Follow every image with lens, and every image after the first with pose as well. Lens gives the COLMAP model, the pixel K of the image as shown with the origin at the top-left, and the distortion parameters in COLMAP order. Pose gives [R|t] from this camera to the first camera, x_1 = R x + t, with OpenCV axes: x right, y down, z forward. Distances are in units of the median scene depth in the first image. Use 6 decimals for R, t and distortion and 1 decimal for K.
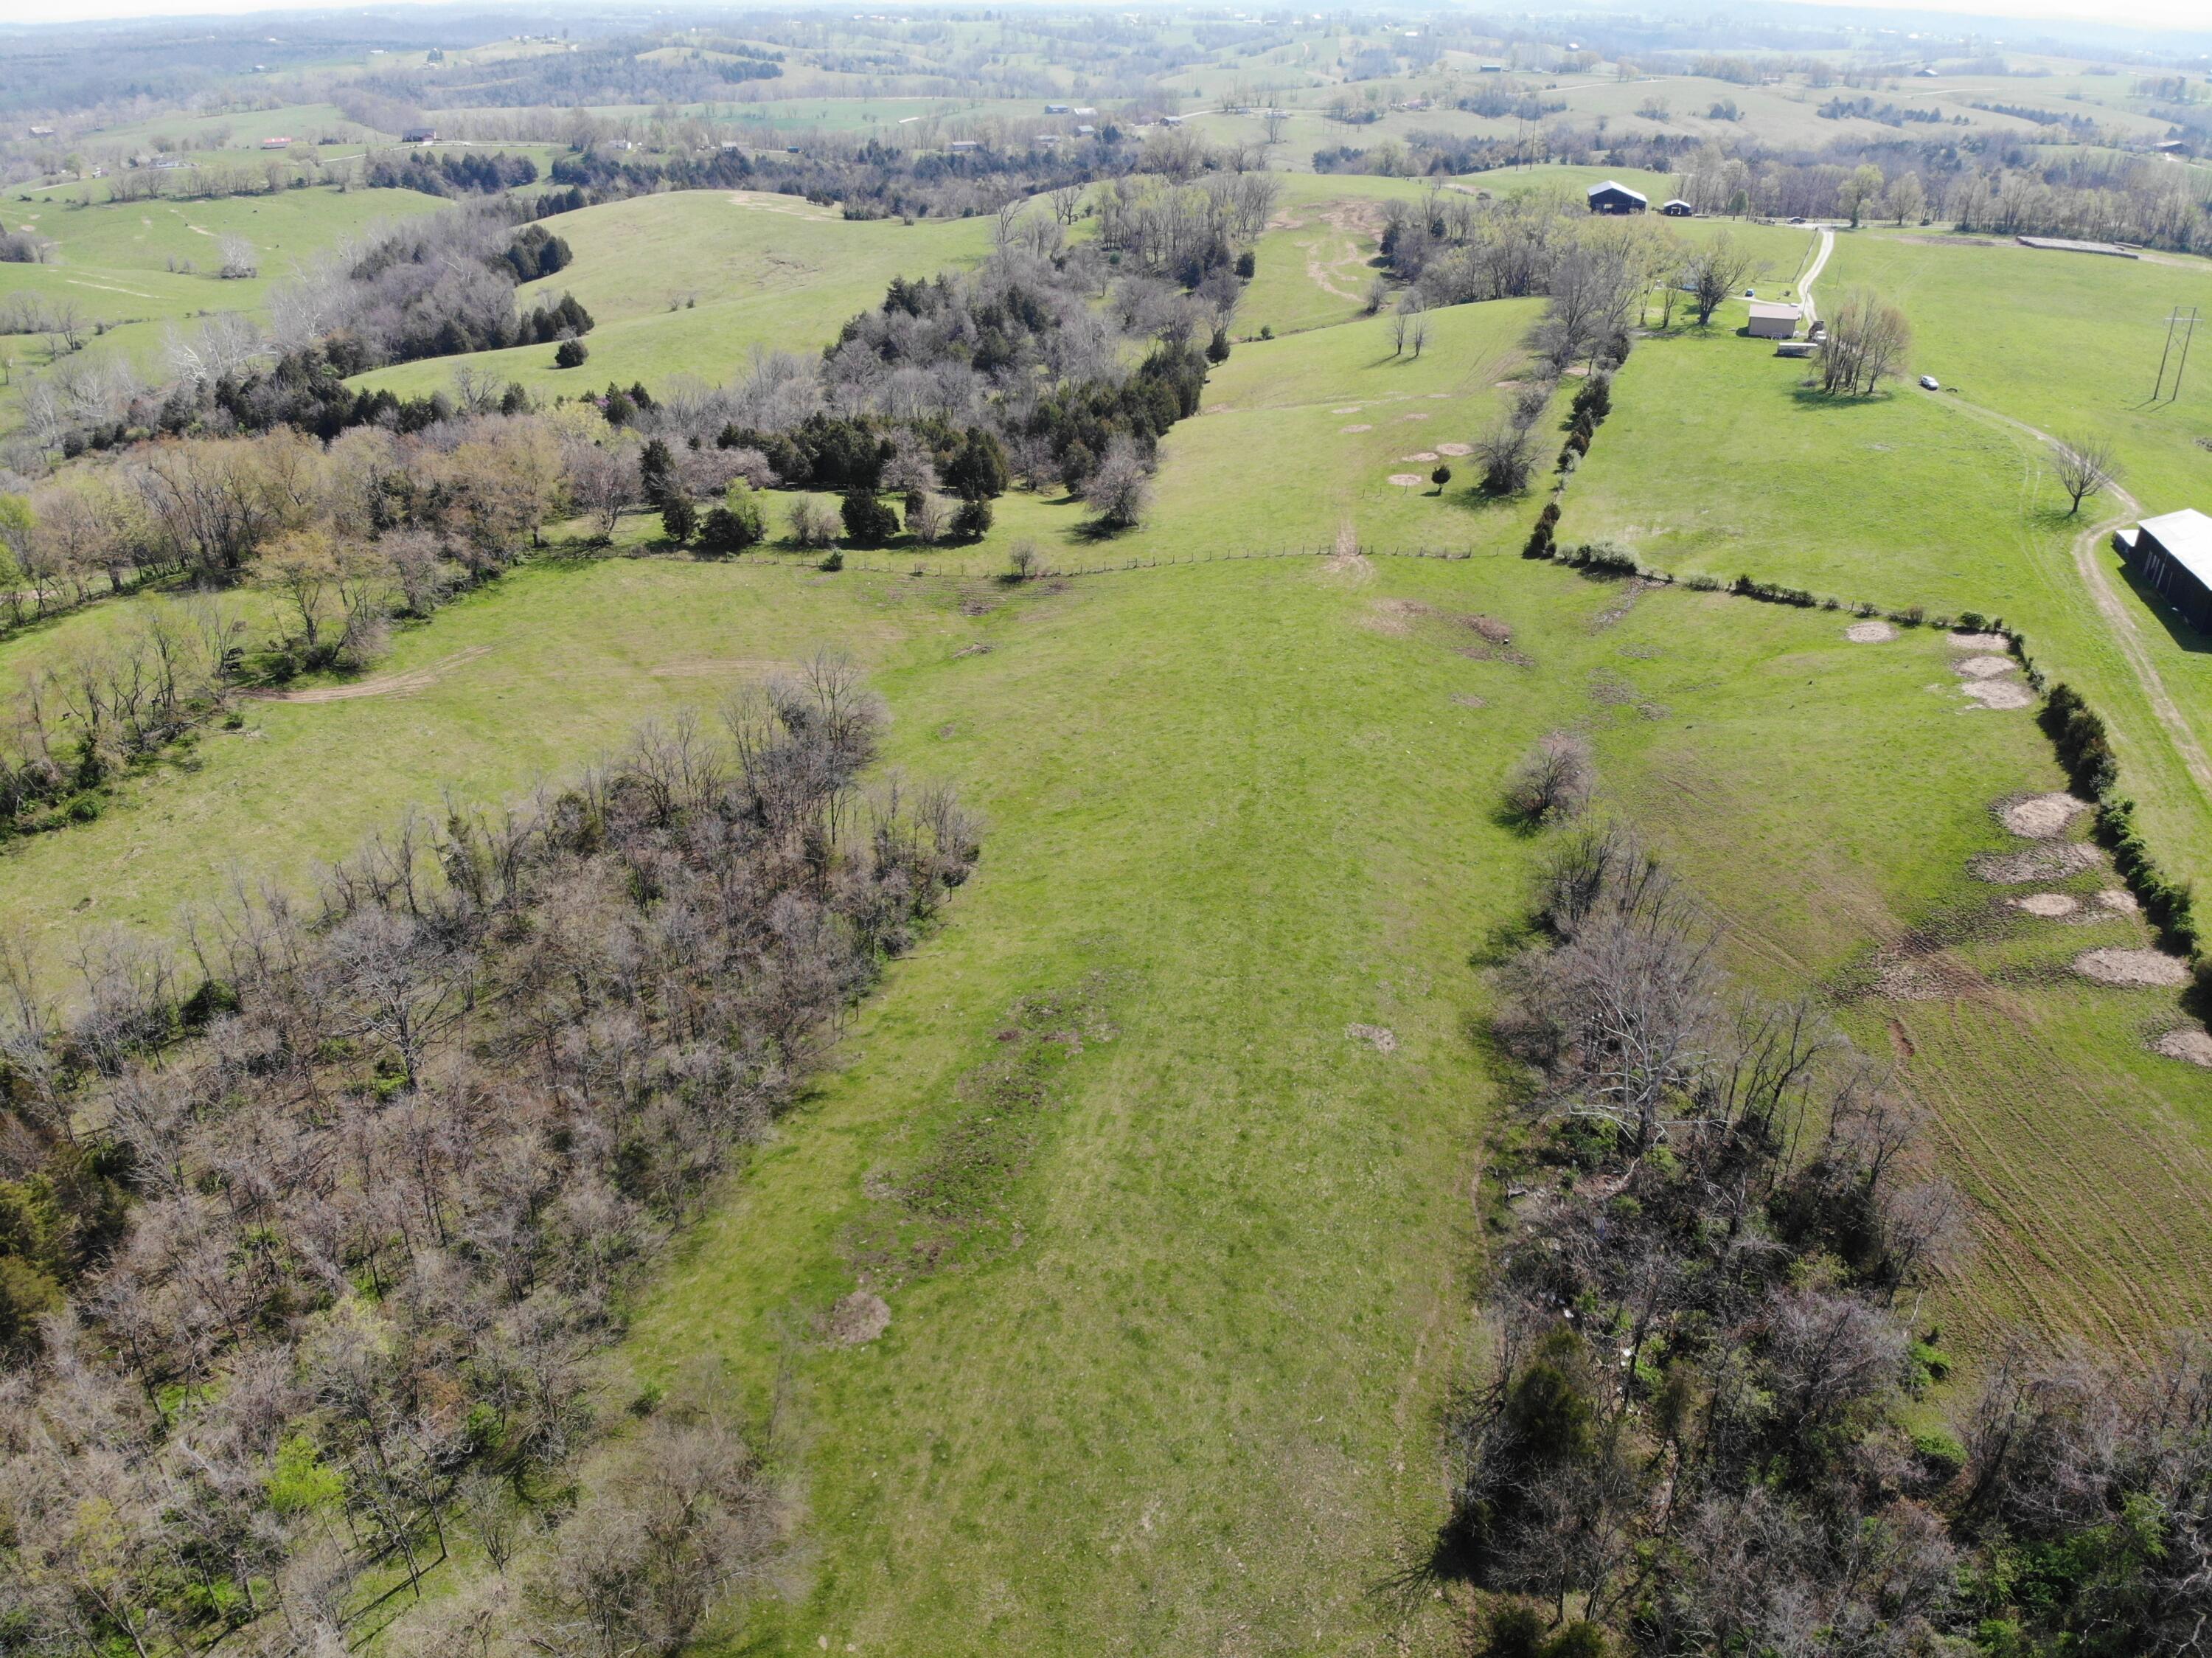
lens RADIAL K [[1609.4, 0, 1105.2], [0, 1609.4, 845.4], [0, 0, 1]] dist [0.070657, -0.169762]
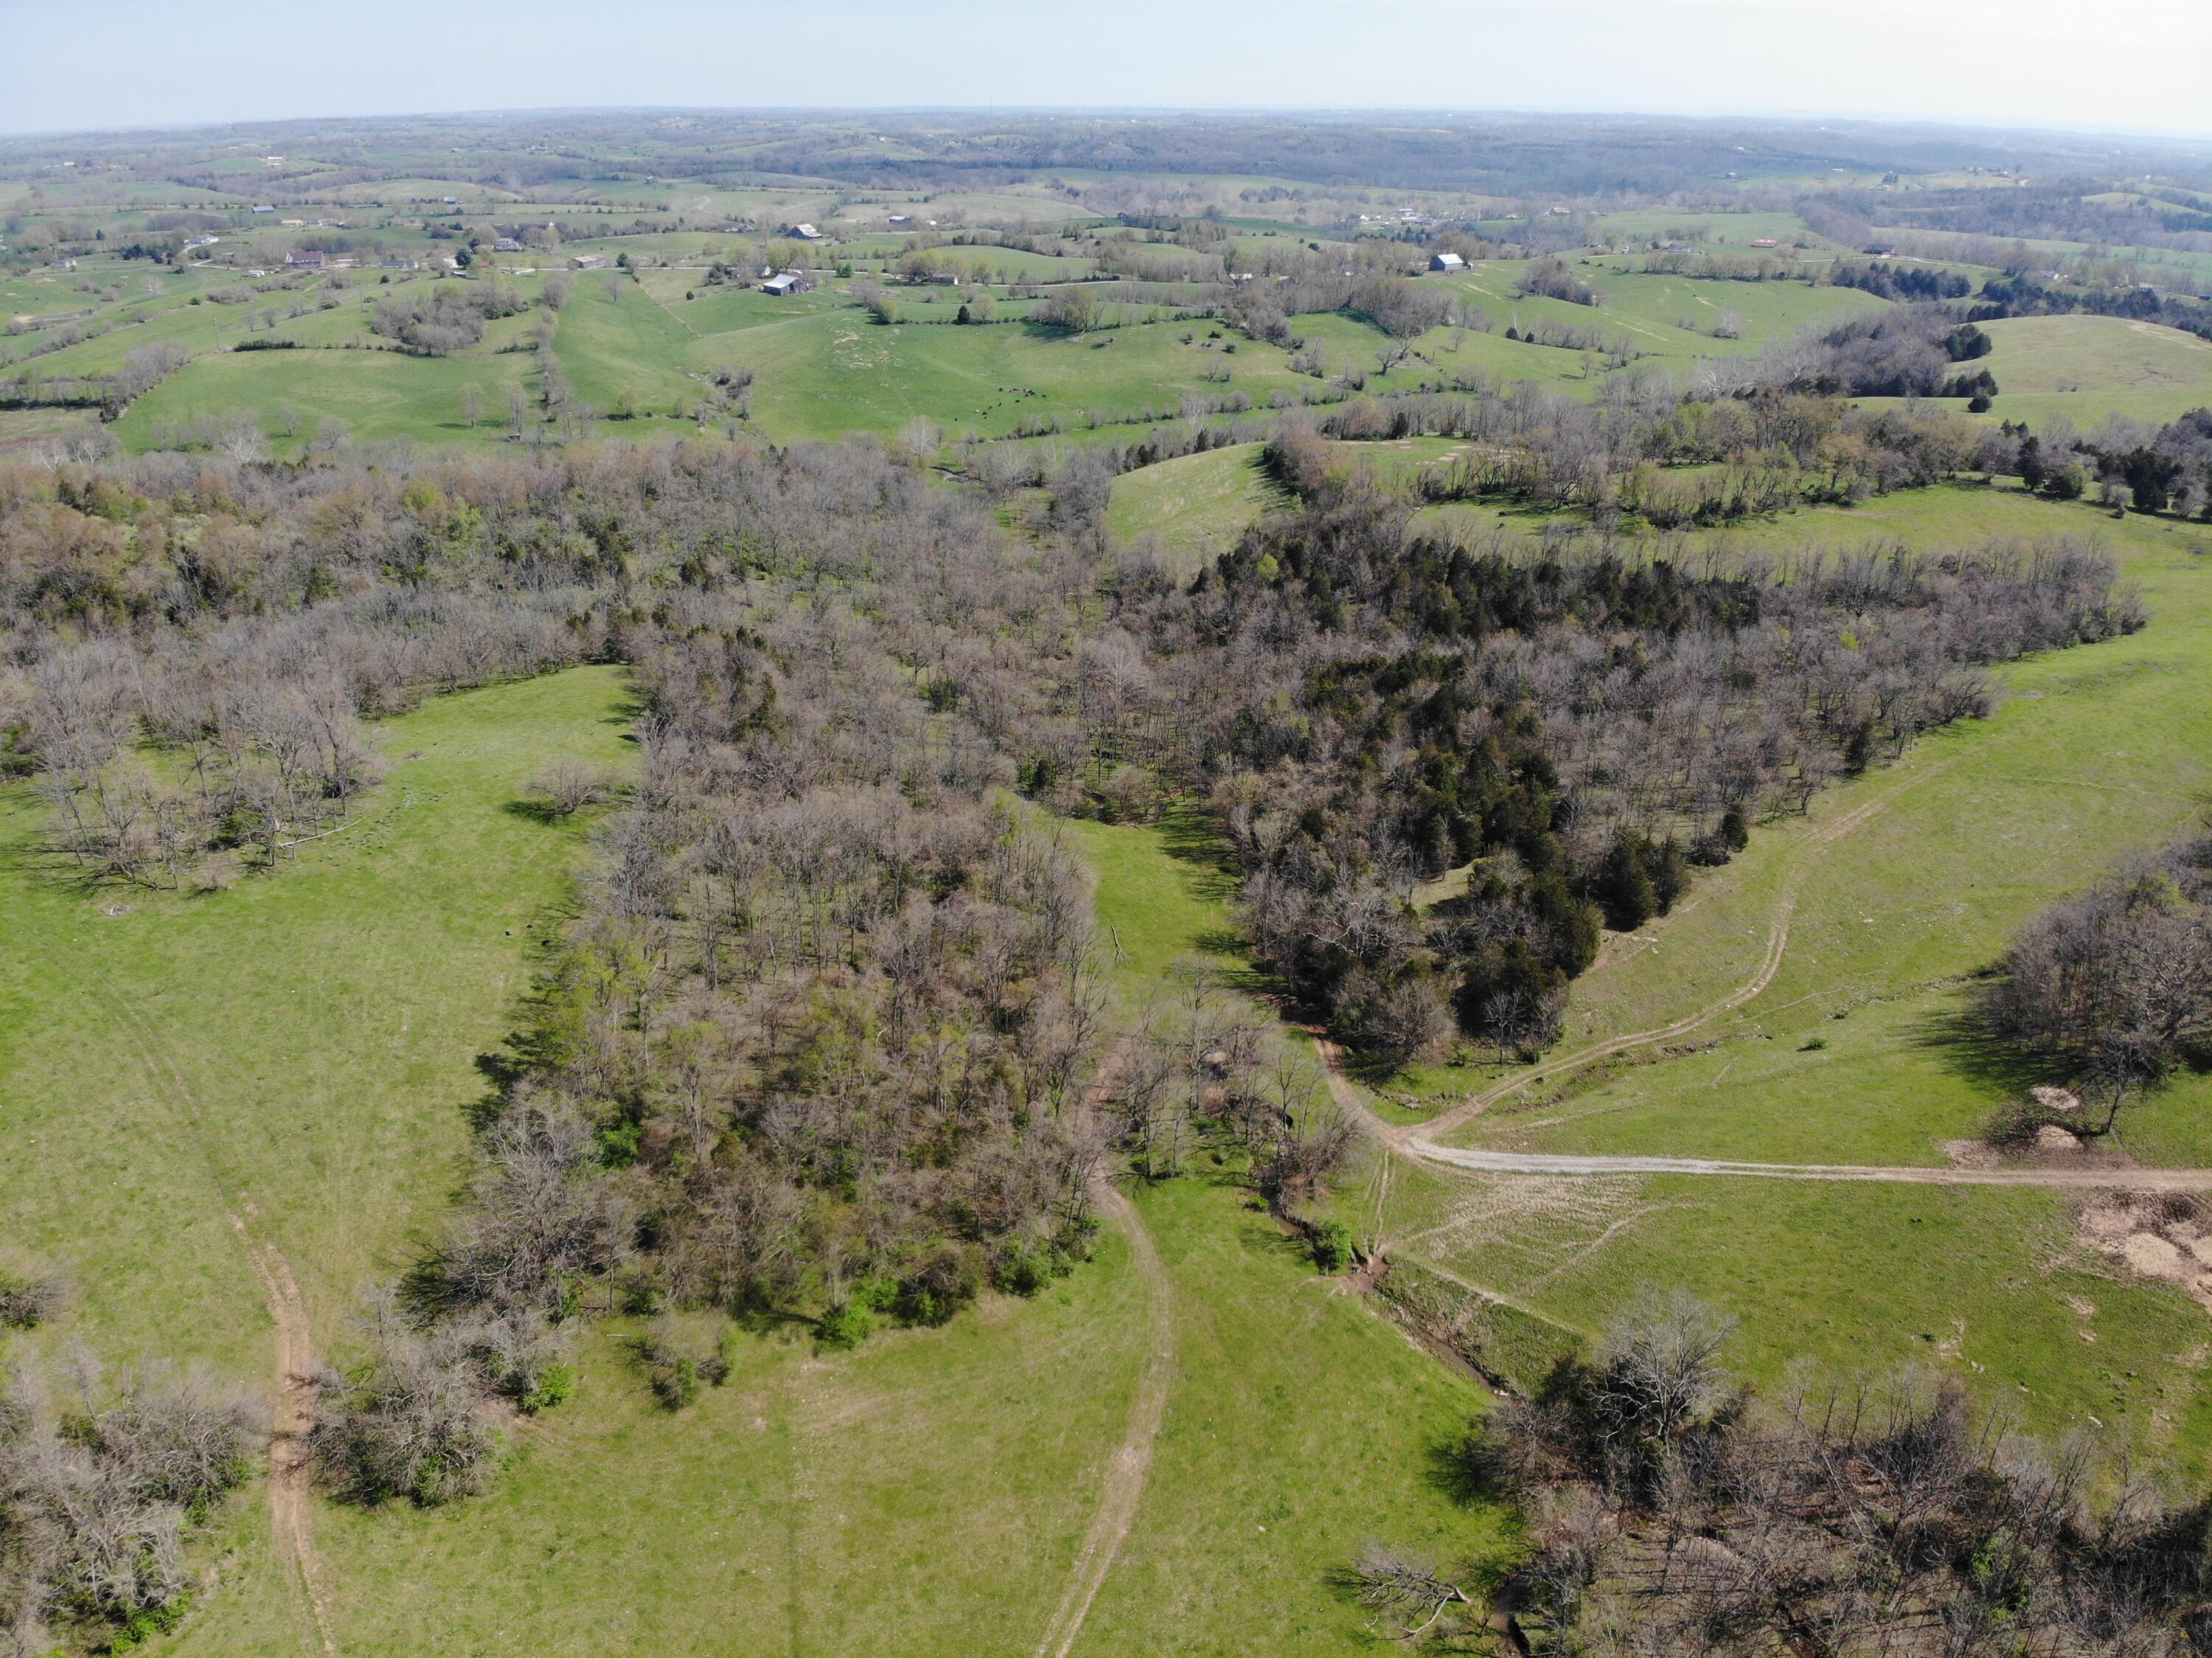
lens RADIAL K [[1609.4, 0, 1117.1], [0, 1609.4, 834.5], [0, 0, 1]] dist [0.070657, -0.169762]
pose [[0.720437, 0.290000, -0.629977, 0.069173], [-0.329967, 0.942304, 0.056427, 0.115758], [0.609993, 0.167220, 0.774562, -0.263938]]
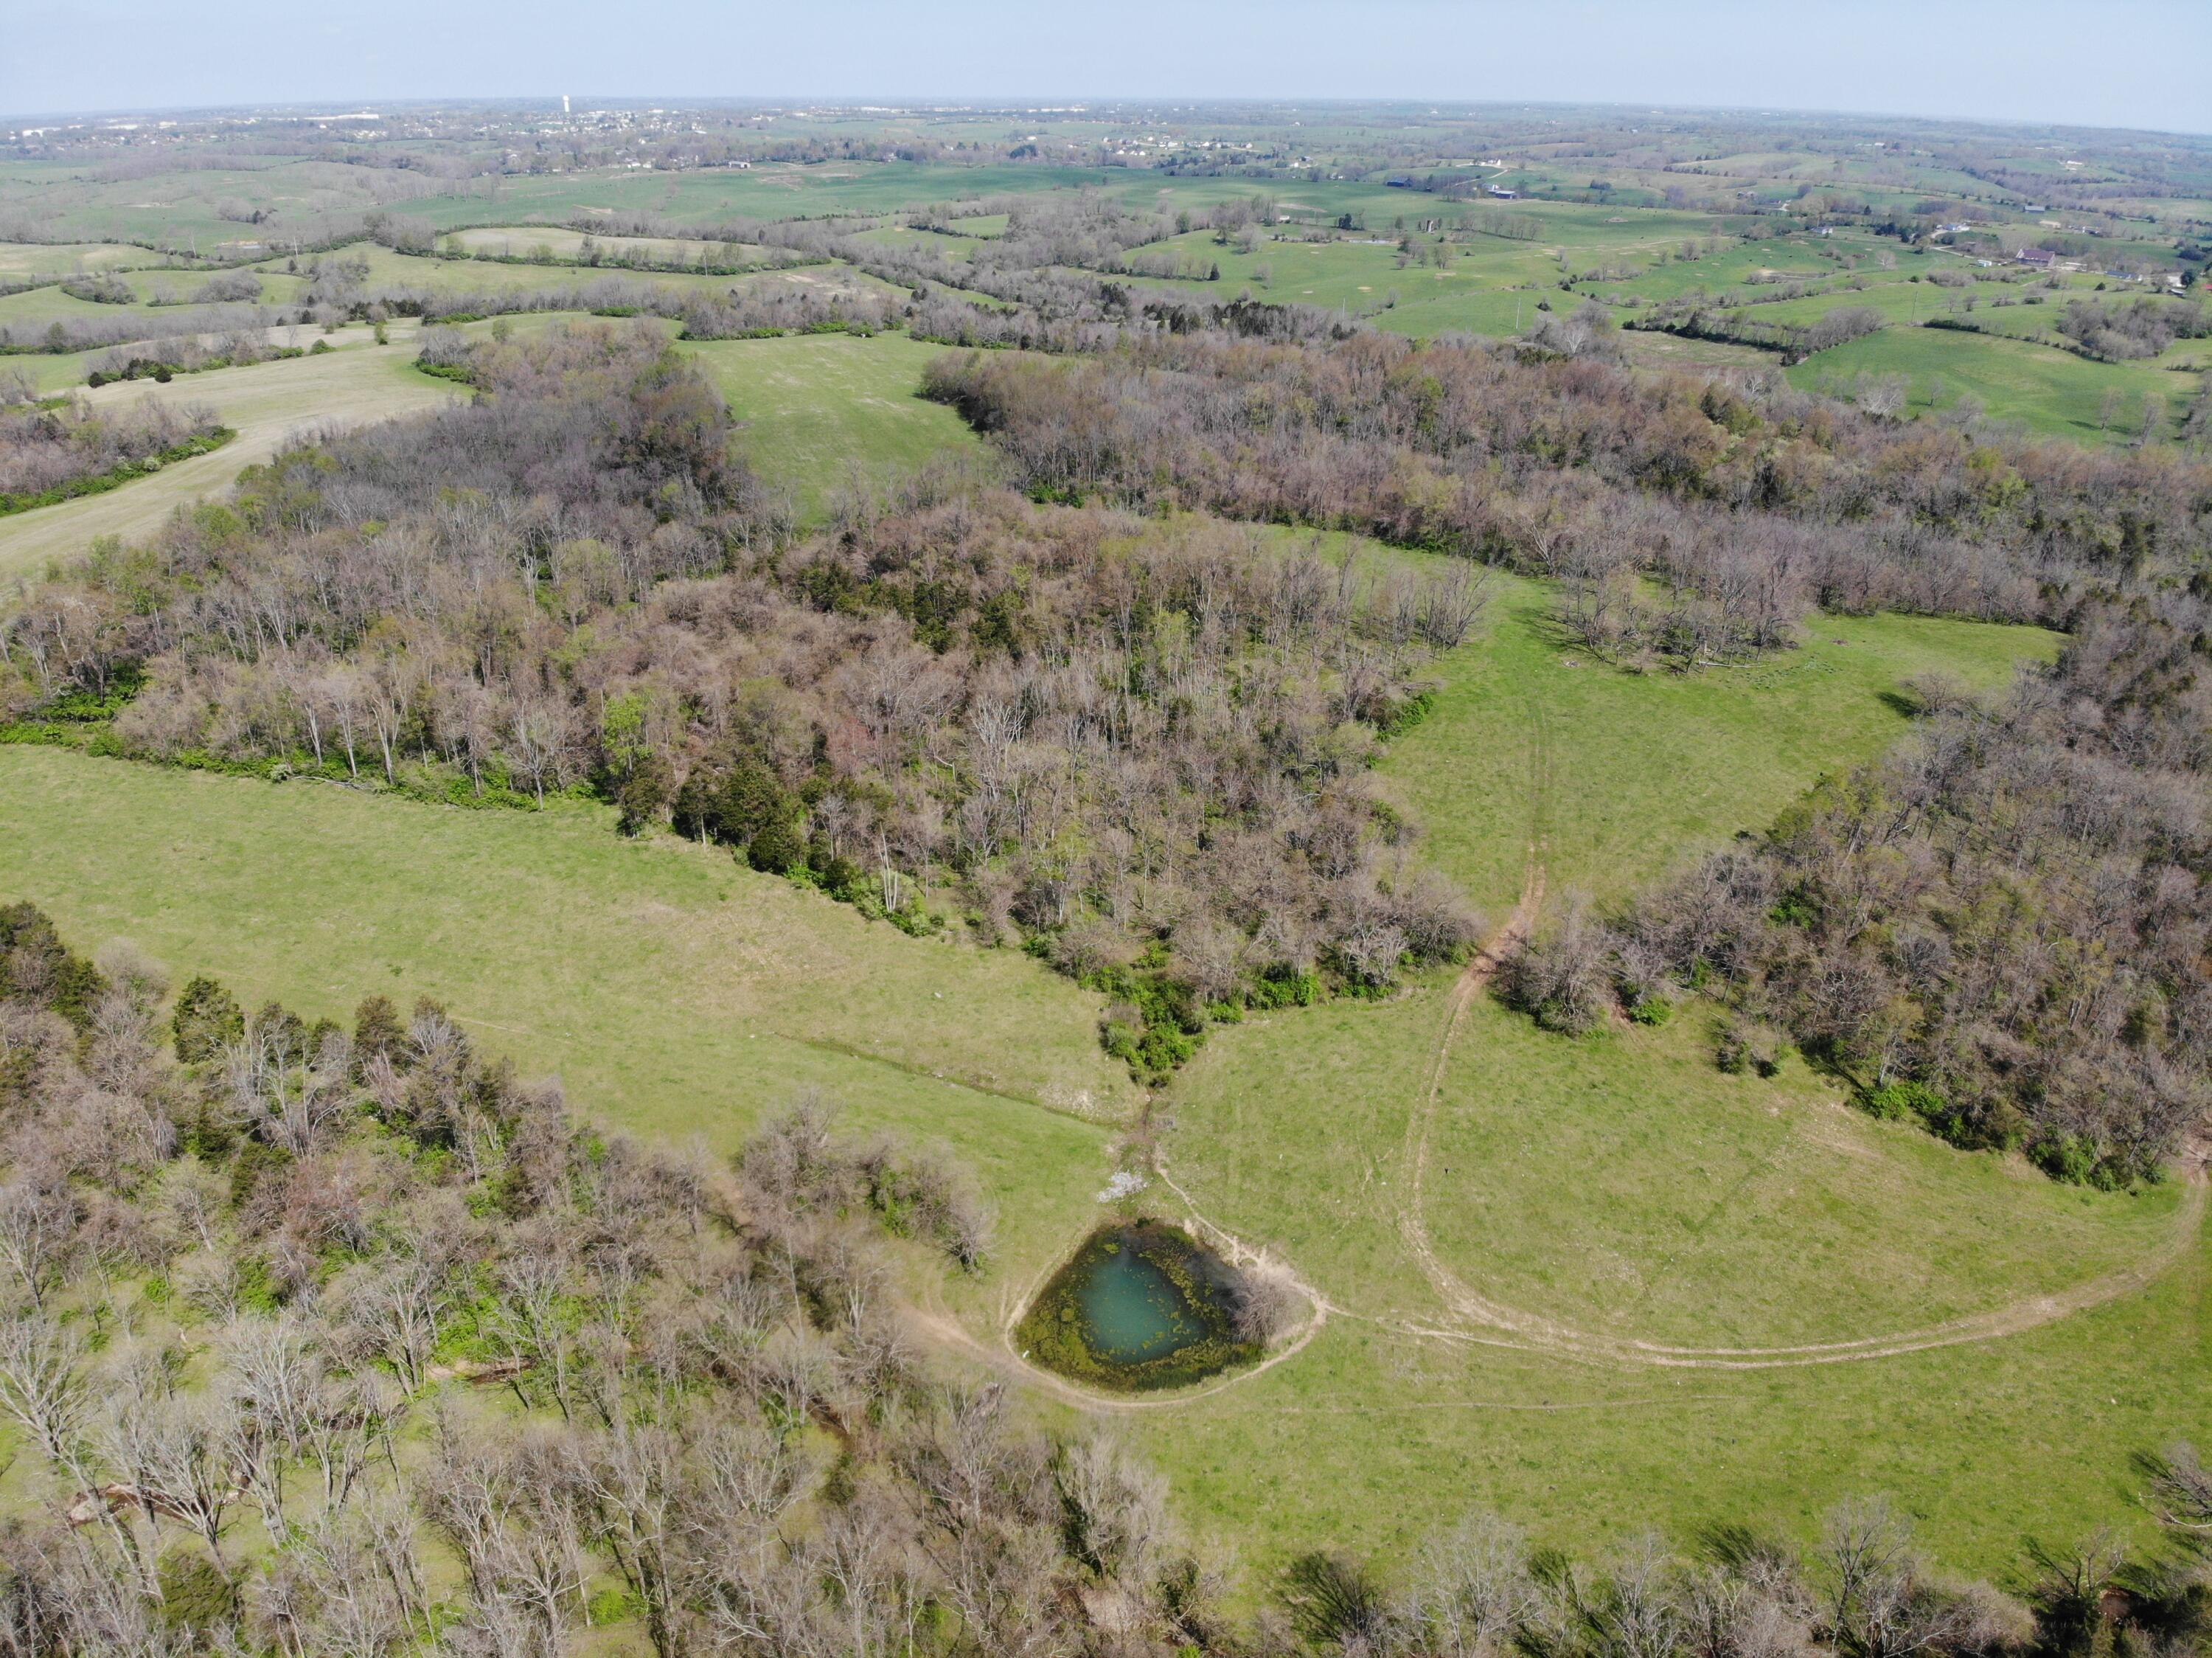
lens RADIAL K [[1609.4, 0, 1079.8], [0, 1609.4, 834.8], [0, 0, 1]] dist [0.070657, -0.169762]
pose [[-0.177932, 0.414783, -0.892354, 0.155832], [-0.471147, 0.760220, 0.447310, 0.112809], [0.863921, 0.500021, 0.060157, -0.258374]]
